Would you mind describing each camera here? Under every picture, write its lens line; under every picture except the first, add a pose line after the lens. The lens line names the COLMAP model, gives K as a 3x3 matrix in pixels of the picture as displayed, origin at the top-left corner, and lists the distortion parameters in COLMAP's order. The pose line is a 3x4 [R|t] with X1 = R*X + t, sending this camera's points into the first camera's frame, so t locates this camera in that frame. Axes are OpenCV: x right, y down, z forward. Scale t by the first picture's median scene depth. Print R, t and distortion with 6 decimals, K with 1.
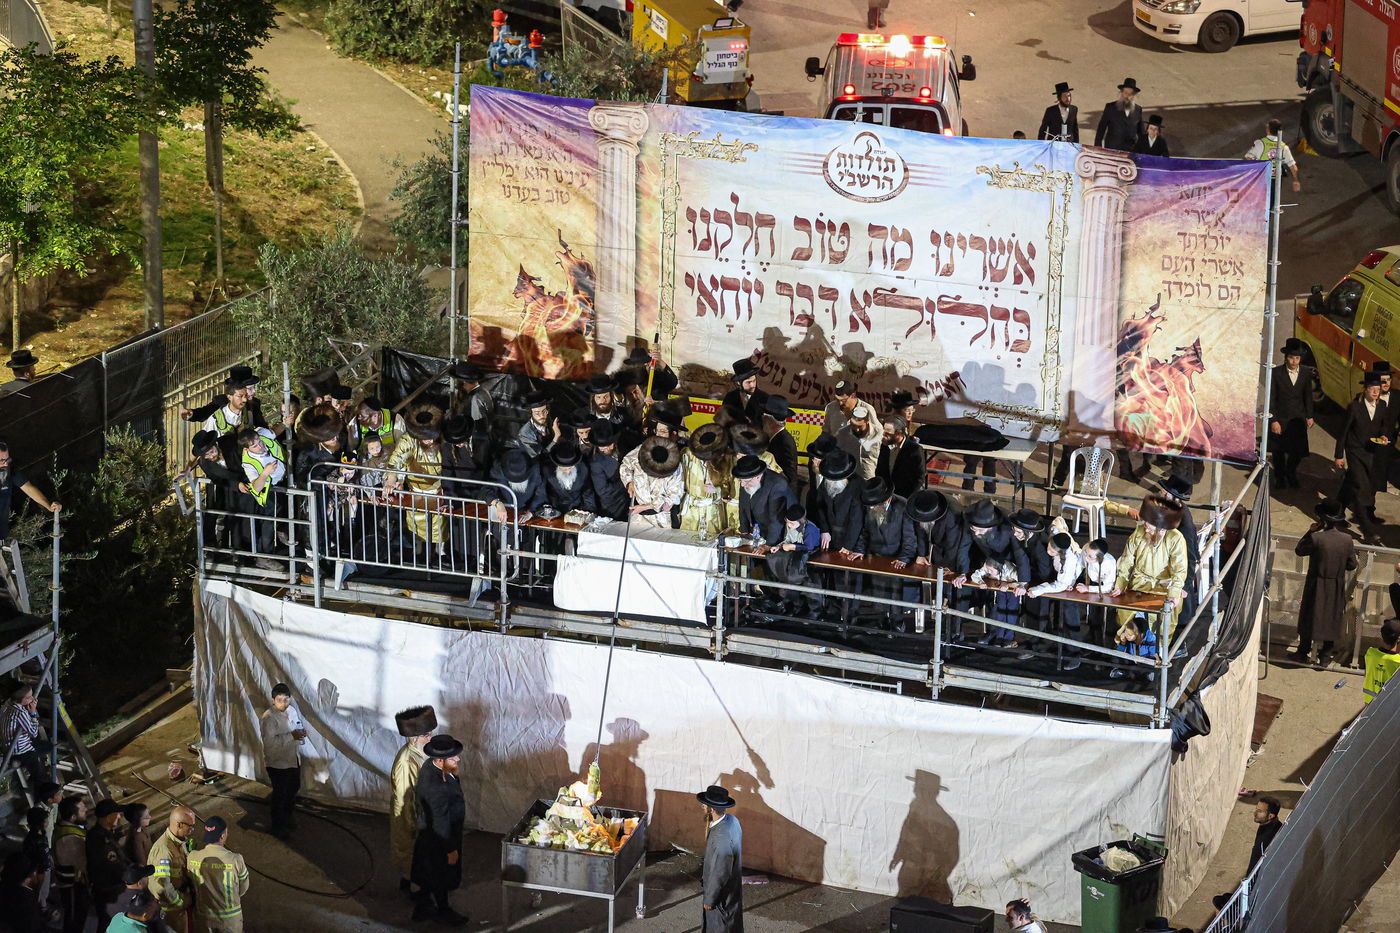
lens RADIAL K [[4831.5, 0, 704.9], [0, 4831.5, 467.0], [0, 0, 1]] dist [0.469981, 0.000000]
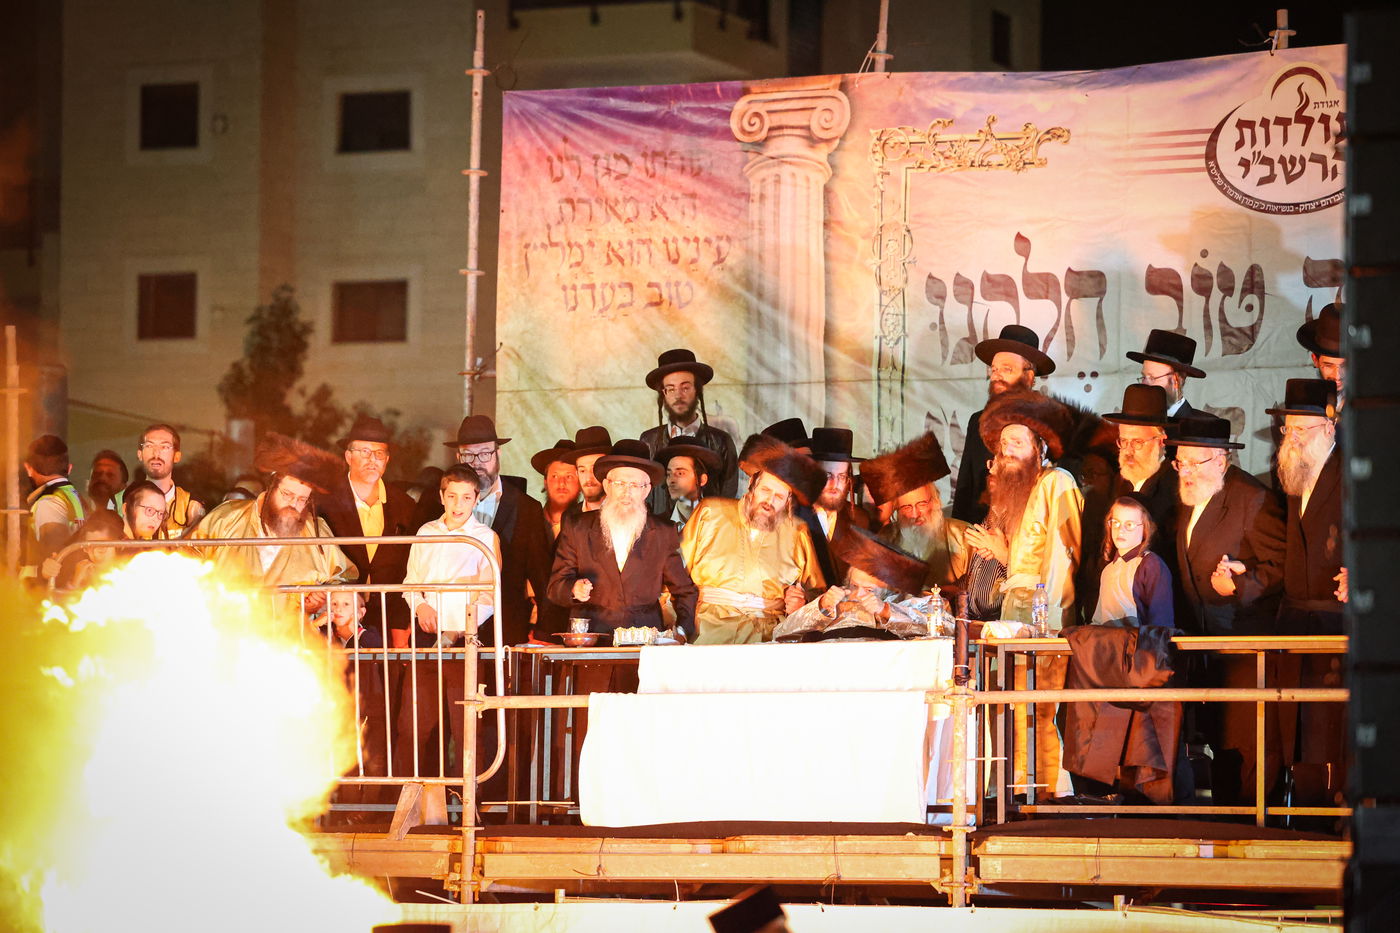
lens RADIAL K [[5080.3, 0, 712.4], [0, 5080.3, 488.1], [0, 0, 1]] dist [0.652929, 0.000000]
pose [[0.995853, -0.016206, -0.089526, 0.020557], [-0.021721, 0.913204, -0.406922, 0.176935], [0.088350, 0.407179, 0.909065, 0.545895]]
